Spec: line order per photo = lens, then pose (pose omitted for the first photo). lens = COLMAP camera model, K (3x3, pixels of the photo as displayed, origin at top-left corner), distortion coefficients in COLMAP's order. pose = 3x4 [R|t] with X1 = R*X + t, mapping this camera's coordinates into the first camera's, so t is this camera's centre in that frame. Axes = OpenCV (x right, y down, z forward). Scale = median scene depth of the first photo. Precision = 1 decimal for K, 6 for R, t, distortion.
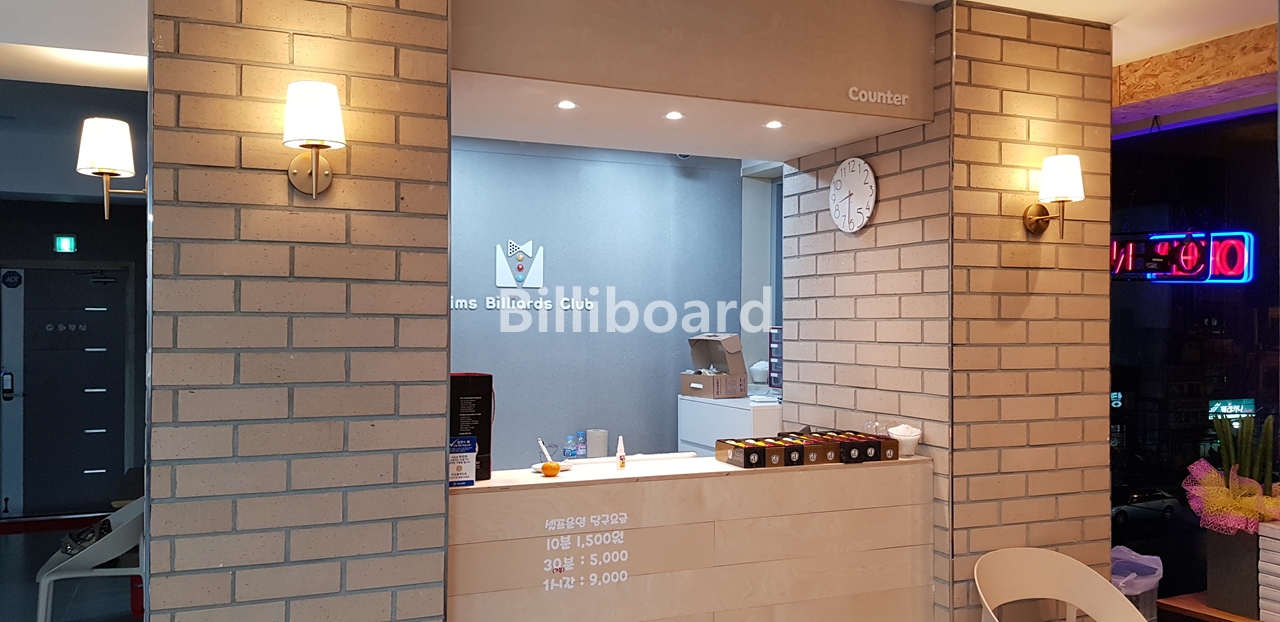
lens RADIAL K [[994.6, 0, 643.6], [0, 994.6, 306.5], [0, 0, 1]] dist [0.100958, -0.158077]
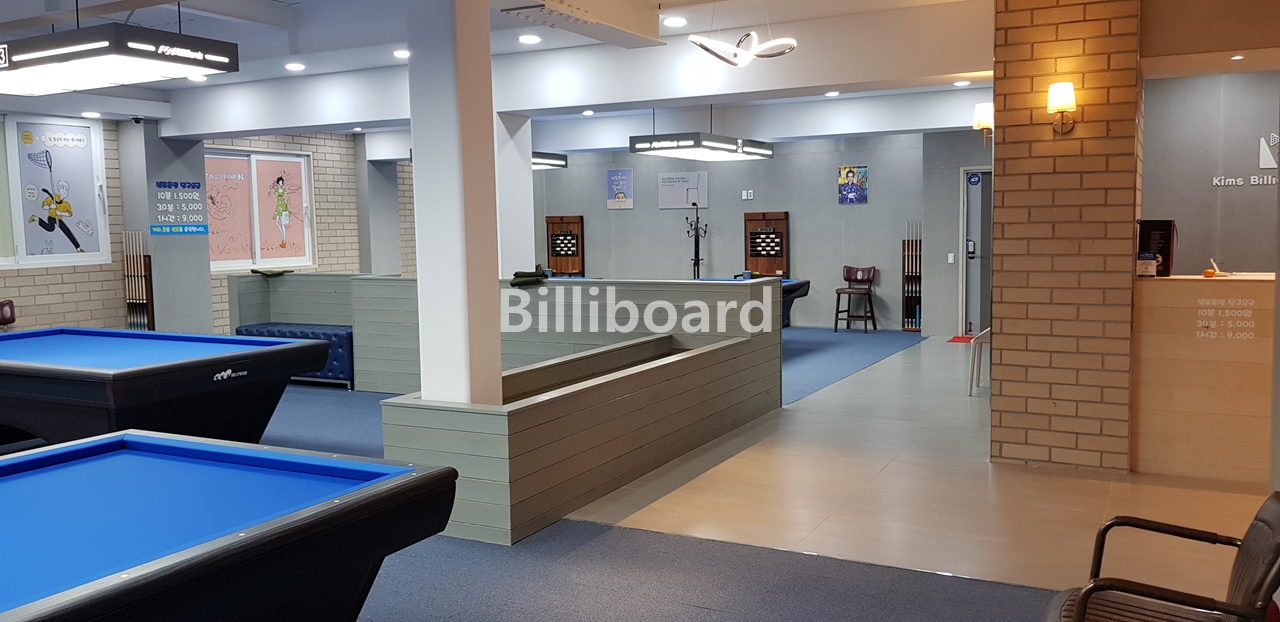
lens RADIAL K [[994.6, 0, 643.6], [0, 994.6, 306.5], [0, 0, 1]] dist [0.100958, -0.158077]
pose [[0.619779, 0.054684, -0.782869, 0.794903], [0.028553, 0.995338, 0.092130, 0.031869], [0.784257, -0.079453, 0.615328, -1.024807]]
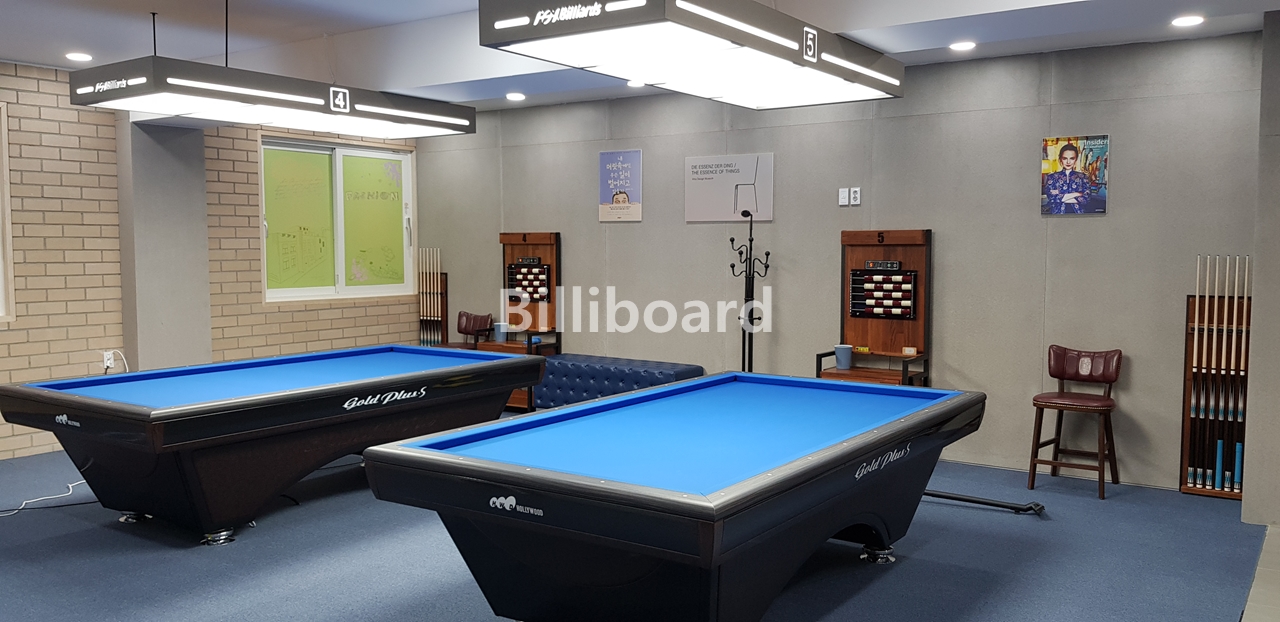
lens RADIAL K [[998.6, 0, 640.0], [0, 998.6, 311.0], [0, 0, 1]] dist [0.082170, -0.154023]
pose [[0.516558, 0.055905, -0.854425, -0.981940], [0.010719, 0.997366, 0.071738, 0.054462], [0.856185, -0.046216, 0.514598, 0.803767]]
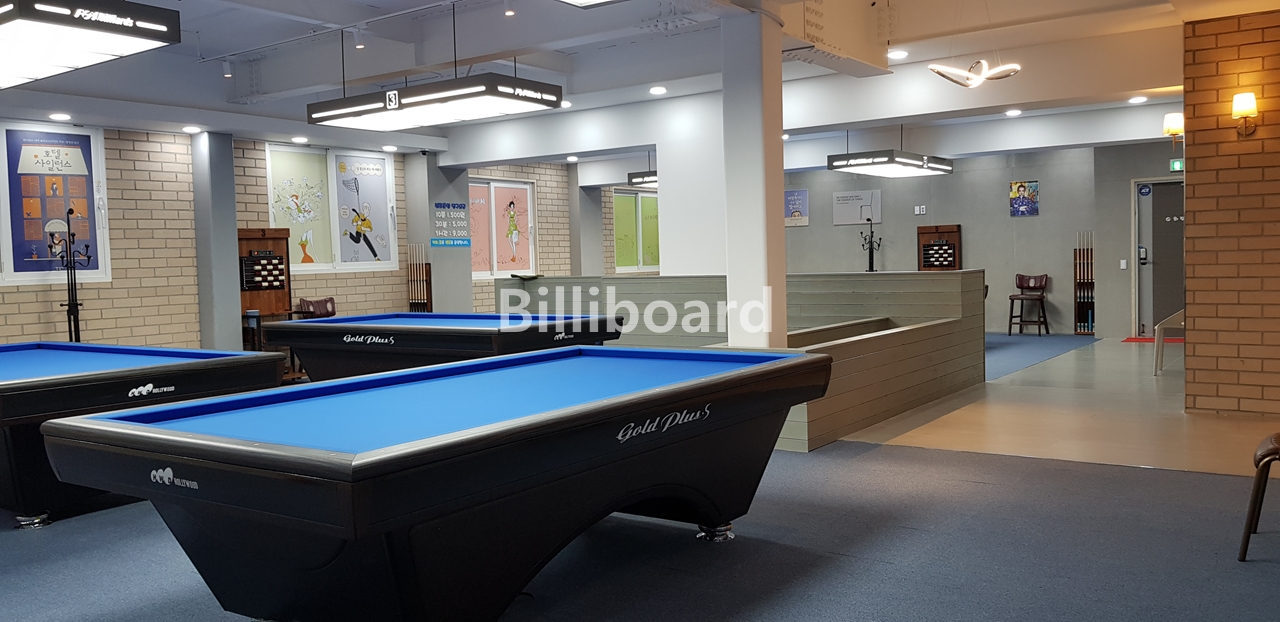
lens RADIAL K [[994.6, 0, 643.6], [0, 994.6, 306.5], [0, 0, 1]] dist [0.100958, -0.158077]
pose [[0.518229, 0.025573, -0.854860, 1.068422], [0.039501, 0.997770, 0.053794, 0.124207], [0.854329, -0.061646, 0.516063, -1.645906]]
